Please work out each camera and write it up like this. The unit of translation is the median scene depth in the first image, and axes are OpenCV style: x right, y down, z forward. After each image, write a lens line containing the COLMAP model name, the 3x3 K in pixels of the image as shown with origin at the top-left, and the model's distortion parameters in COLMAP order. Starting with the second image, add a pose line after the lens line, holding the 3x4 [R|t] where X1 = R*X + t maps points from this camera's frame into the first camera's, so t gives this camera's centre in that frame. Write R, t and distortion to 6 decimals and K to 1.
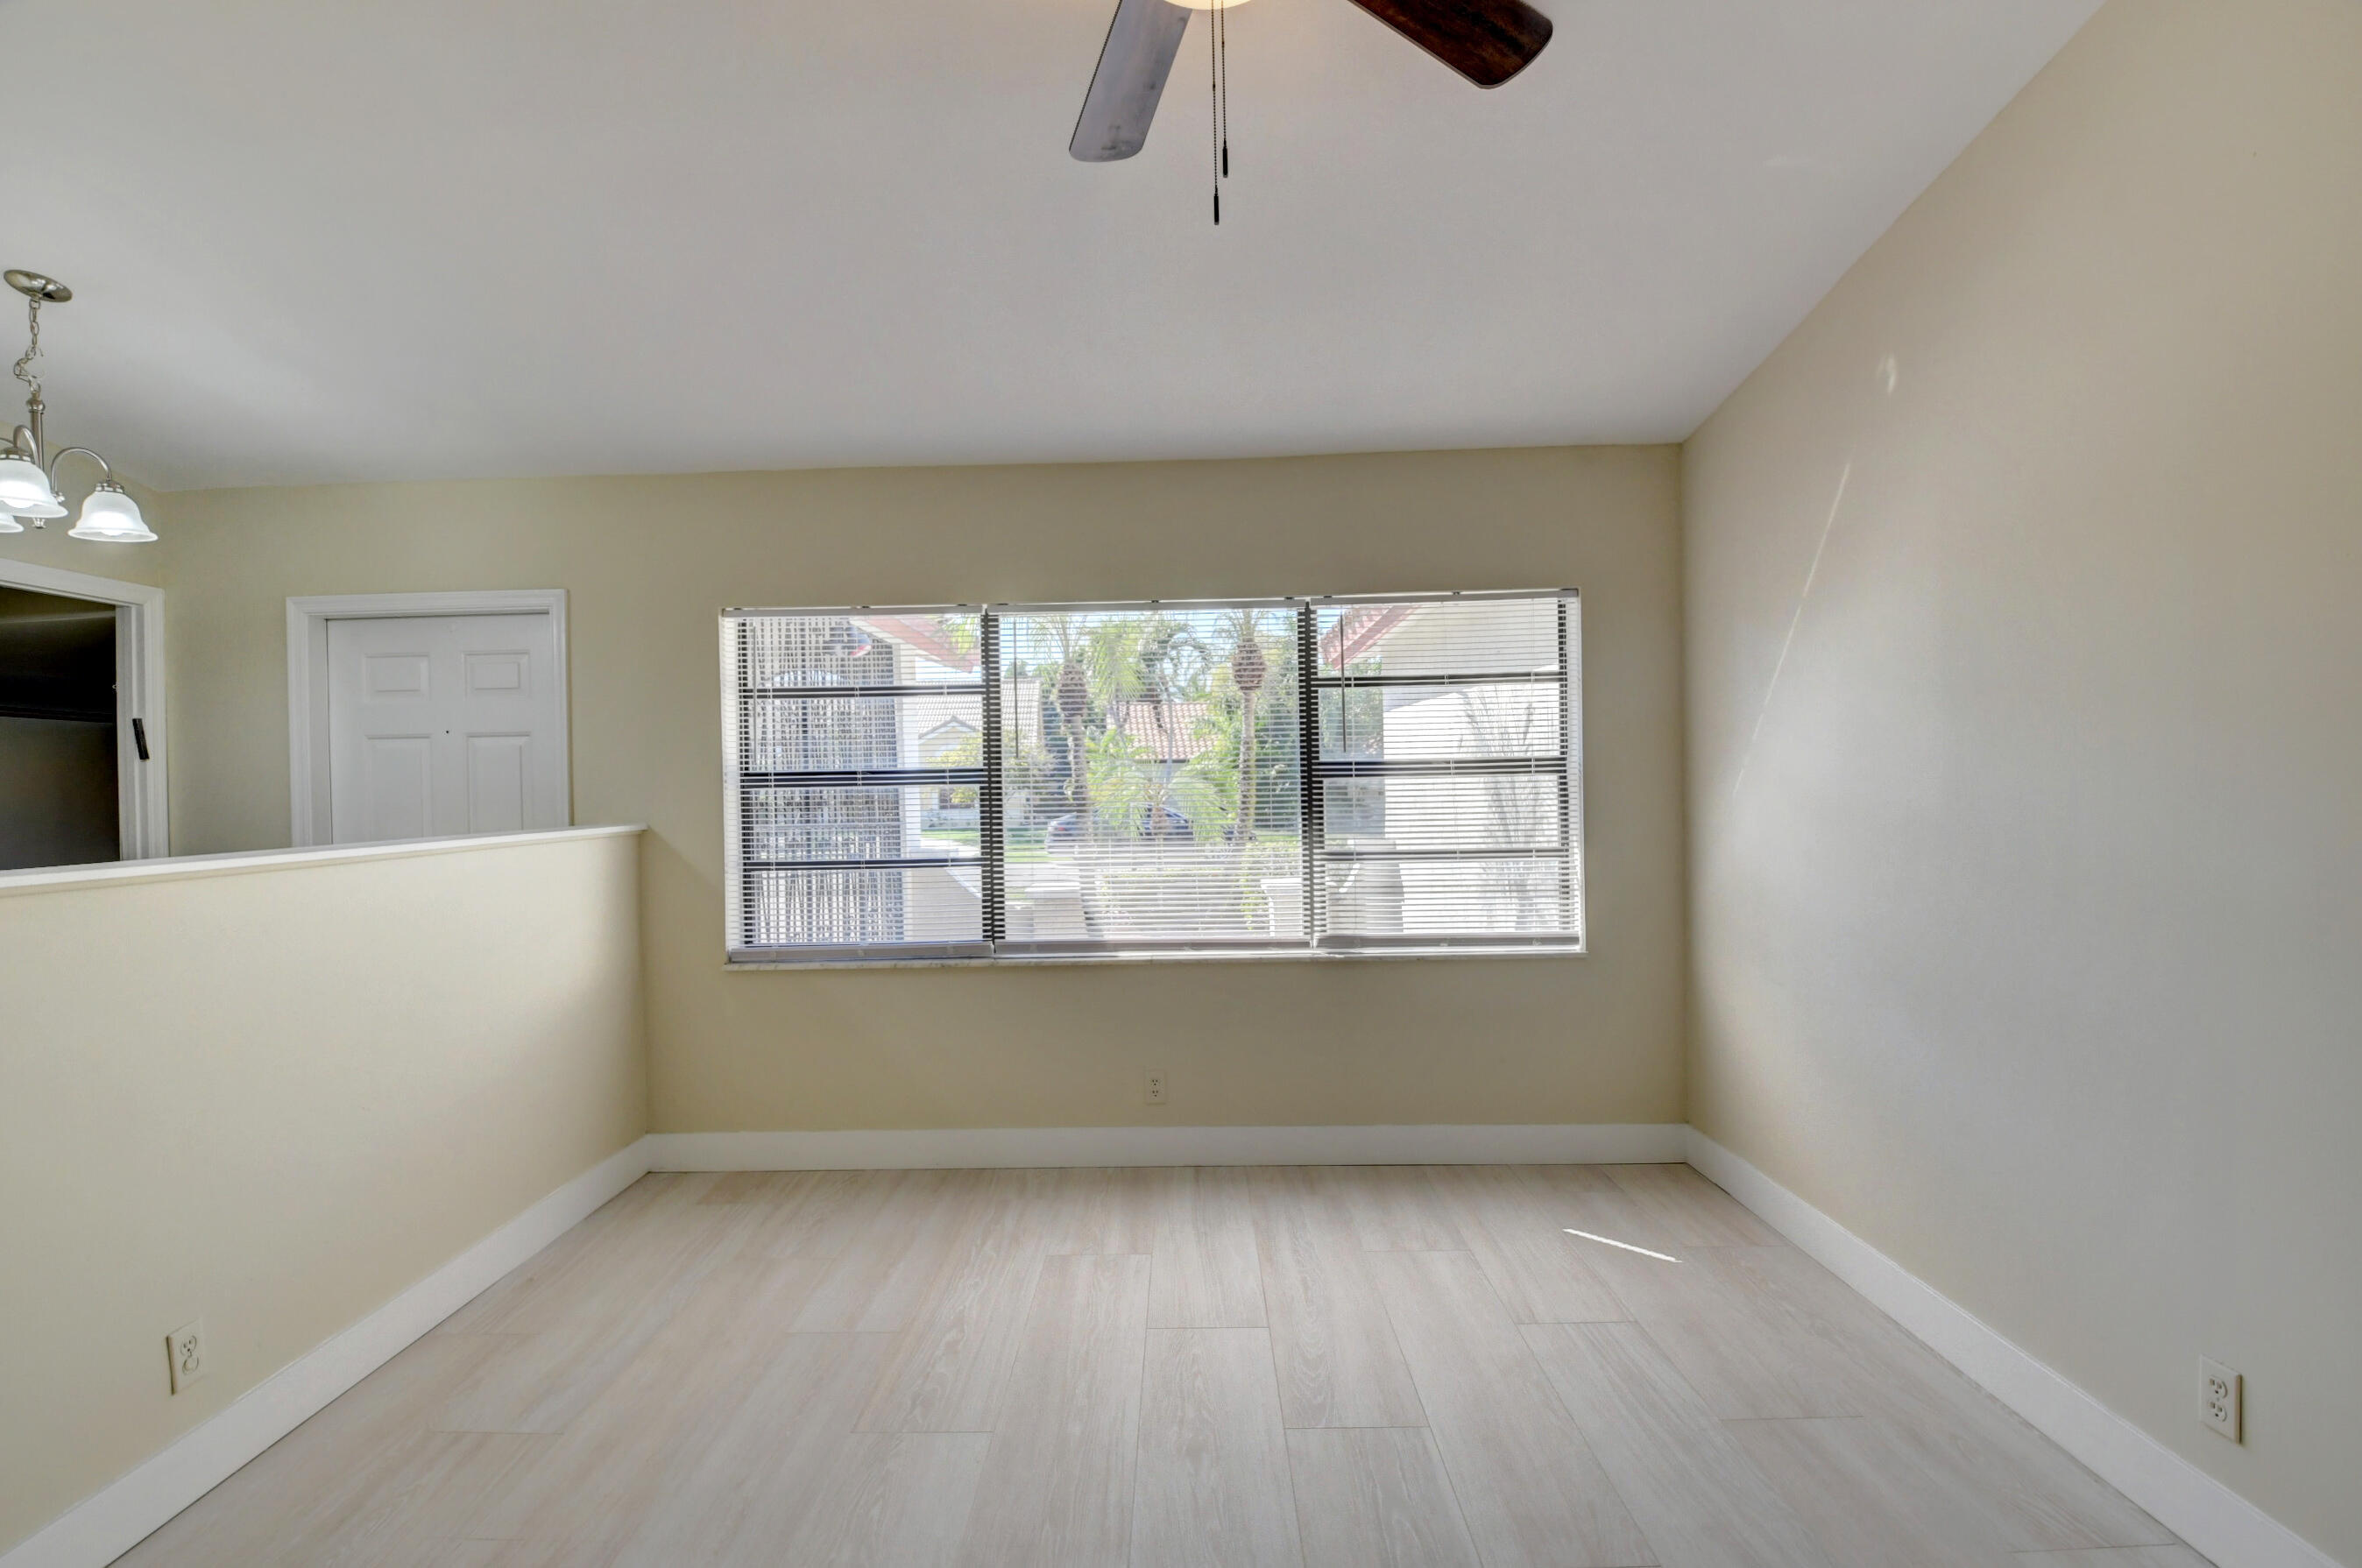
lens RADIAL K [[1054.4, 0, 1181.0], [0, 1054.4, 784.0], [0, 0, 1]] dist [-0.001691, -0.000561]
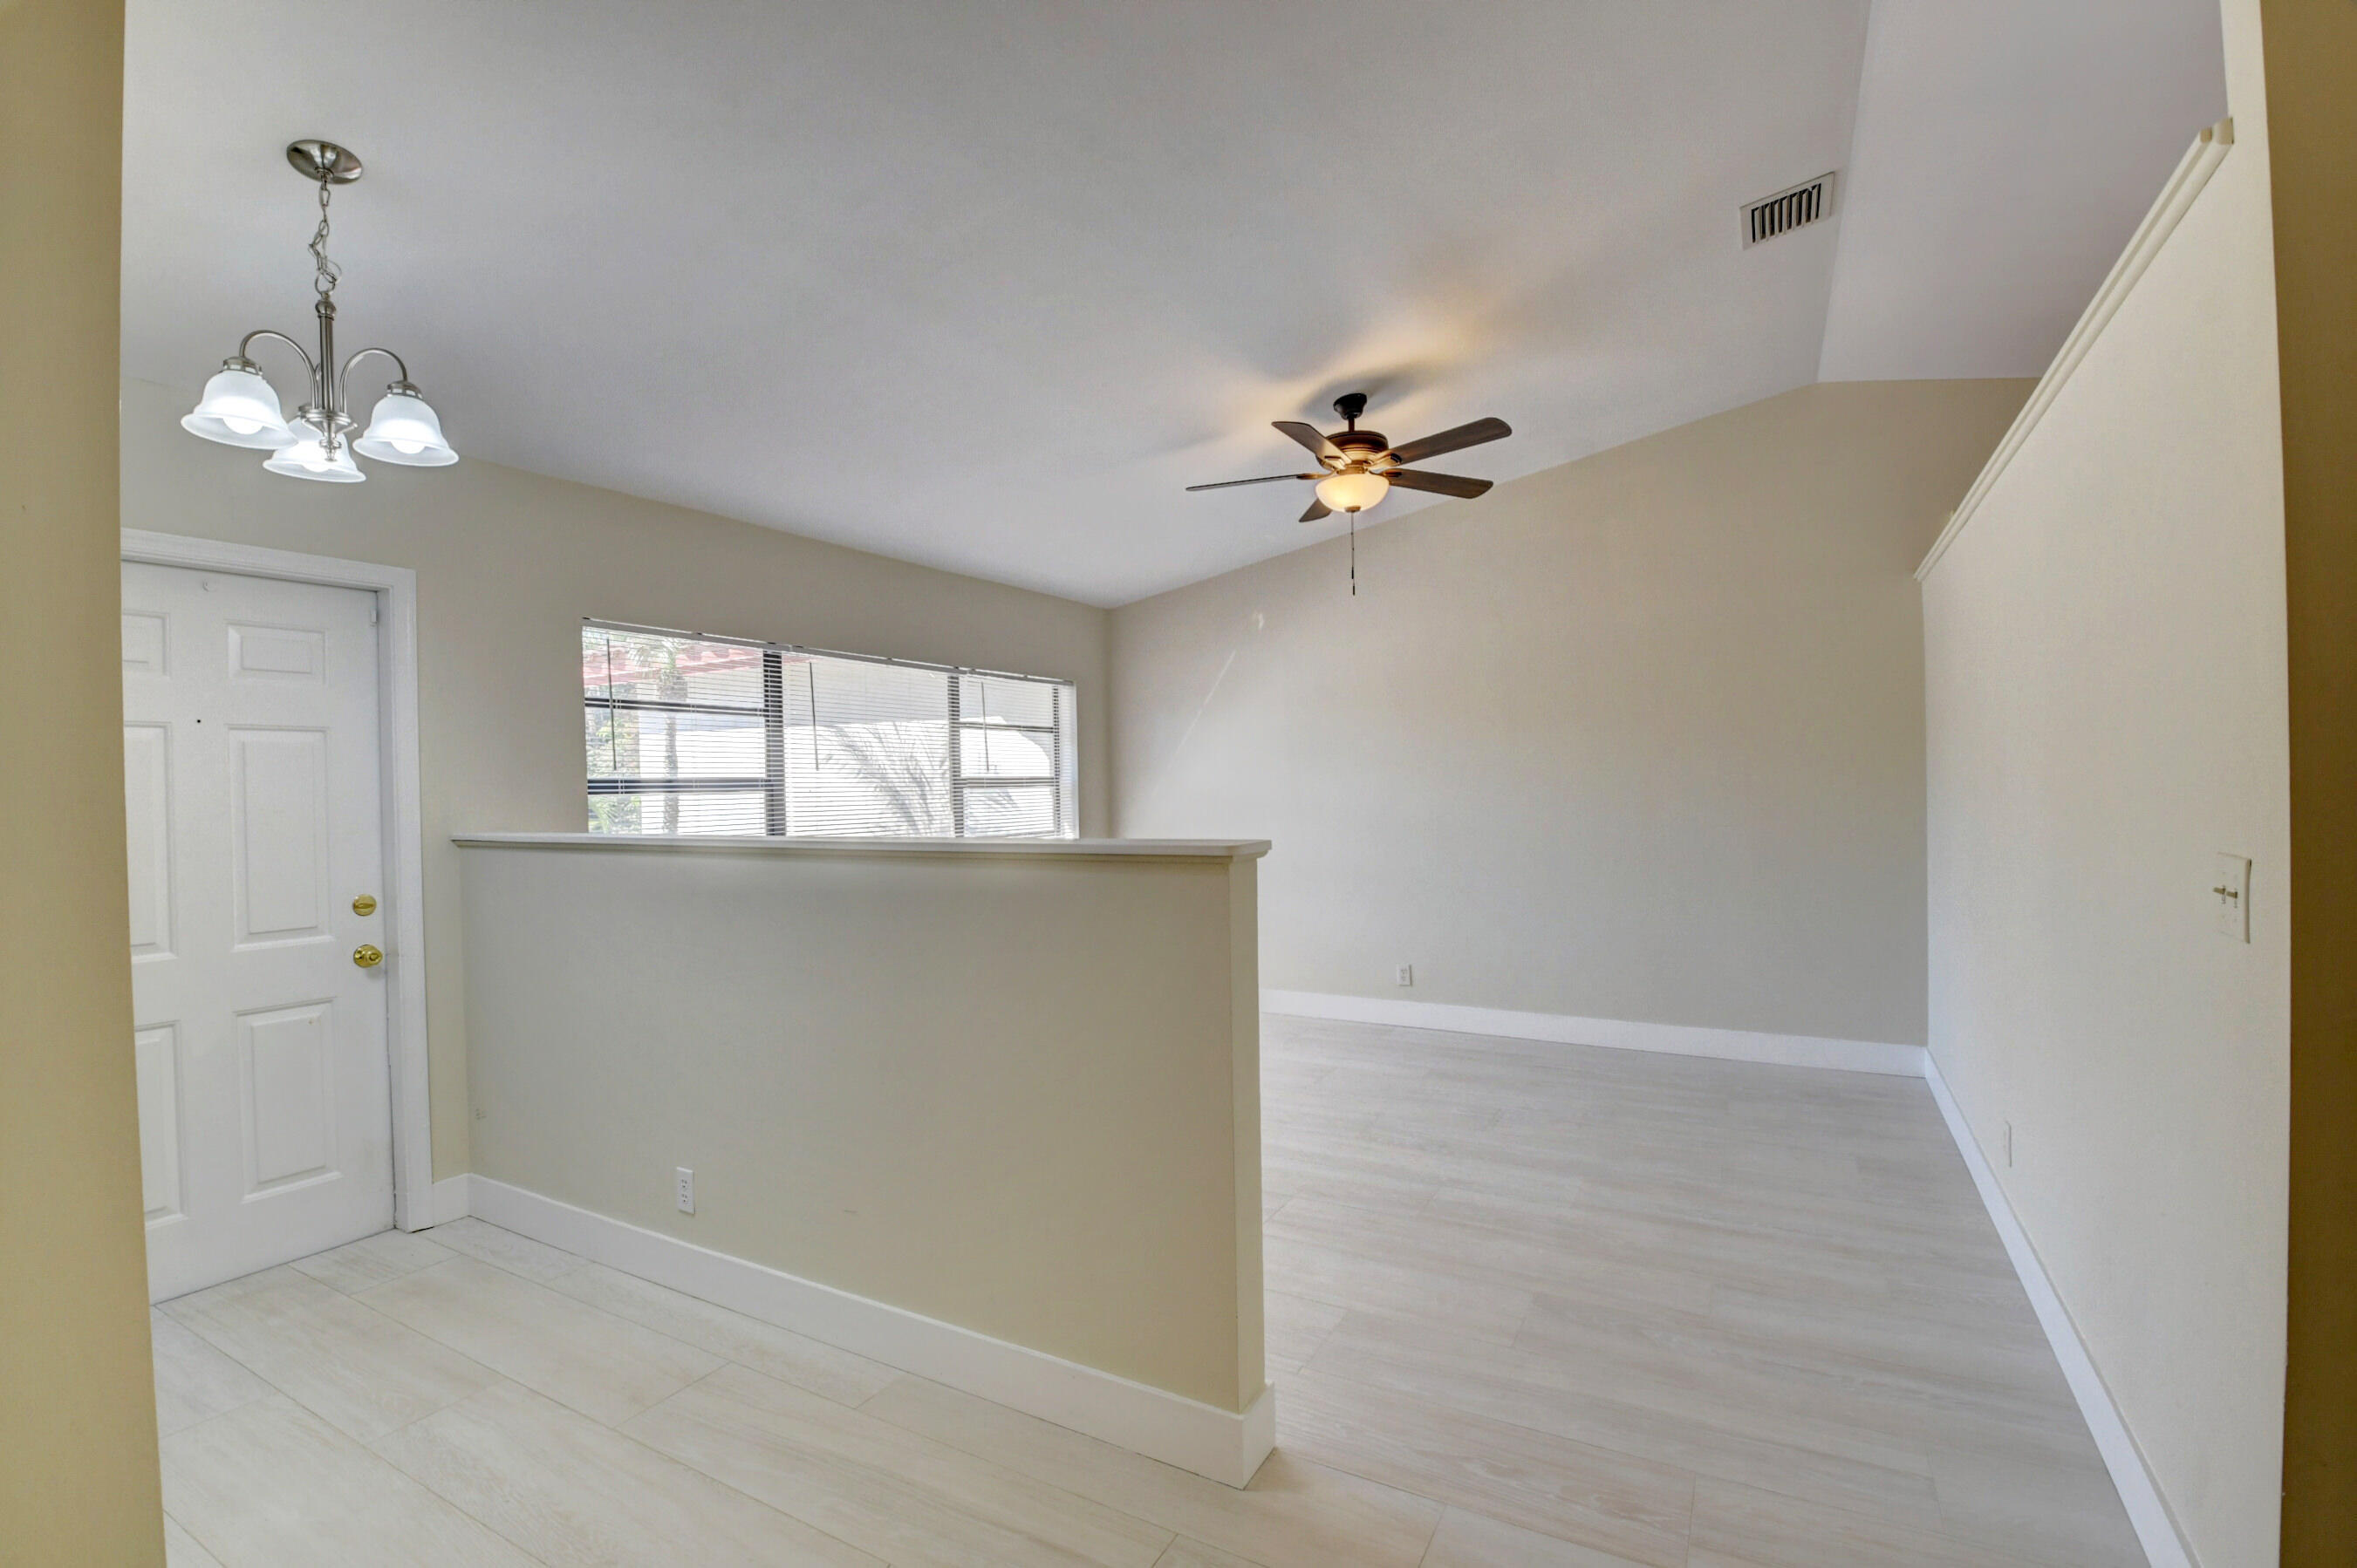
lens RADIAL K [[1038.1, 0, 1170.3], [0, 1038.1, 784.3], [0, 0, 1]] dist [0.029696, -0.037564]
pose [[0.475300, 0.009794, 0.879769, -1.027568], [0.010474, 0.999804, -0.016789, 0.015203], [-0.879762, 0.017194, 0.475104, 0.037165]]
